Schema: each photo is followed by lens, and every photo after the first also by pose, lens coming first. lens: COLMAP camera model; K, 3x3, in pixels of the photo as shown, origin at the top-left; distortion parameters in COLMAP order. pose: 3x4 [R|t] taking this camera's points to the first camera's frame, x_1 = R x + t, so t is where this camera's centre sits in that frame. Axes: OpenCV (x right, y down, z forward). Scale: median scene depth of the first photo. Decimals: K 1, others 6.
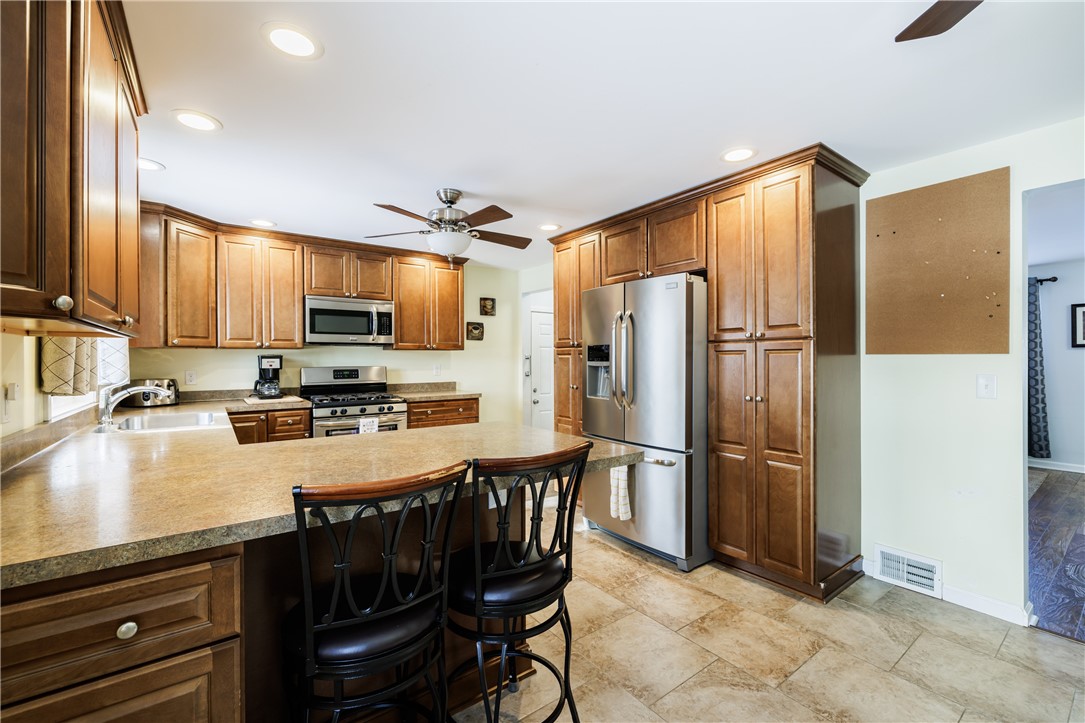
lens RADIAL K [[451.7, 0, 543.6], [0, 451.7, 360.1], [0, 0, 1]] dist [-0.002444, 0.000167]
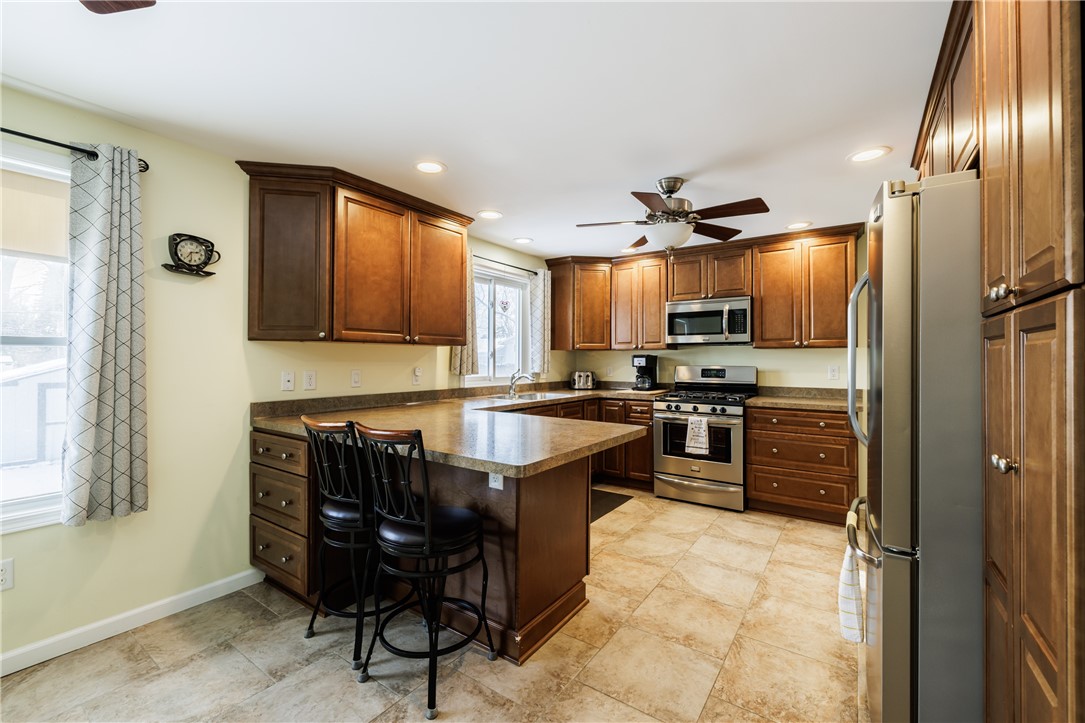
lens RADIAL K [[451.7, 0, 543.3], [0, 451.7, 356.8], [0, 0, 1]] dist [-0.002444, 0.000167]
pose [[0.316050, -0.001096, -0.948742, 0.451589], [-0.004918, 0.999984, -0.002794, -0.001395], [0.948730, 0.005549, 0.316040, 0.338604]]
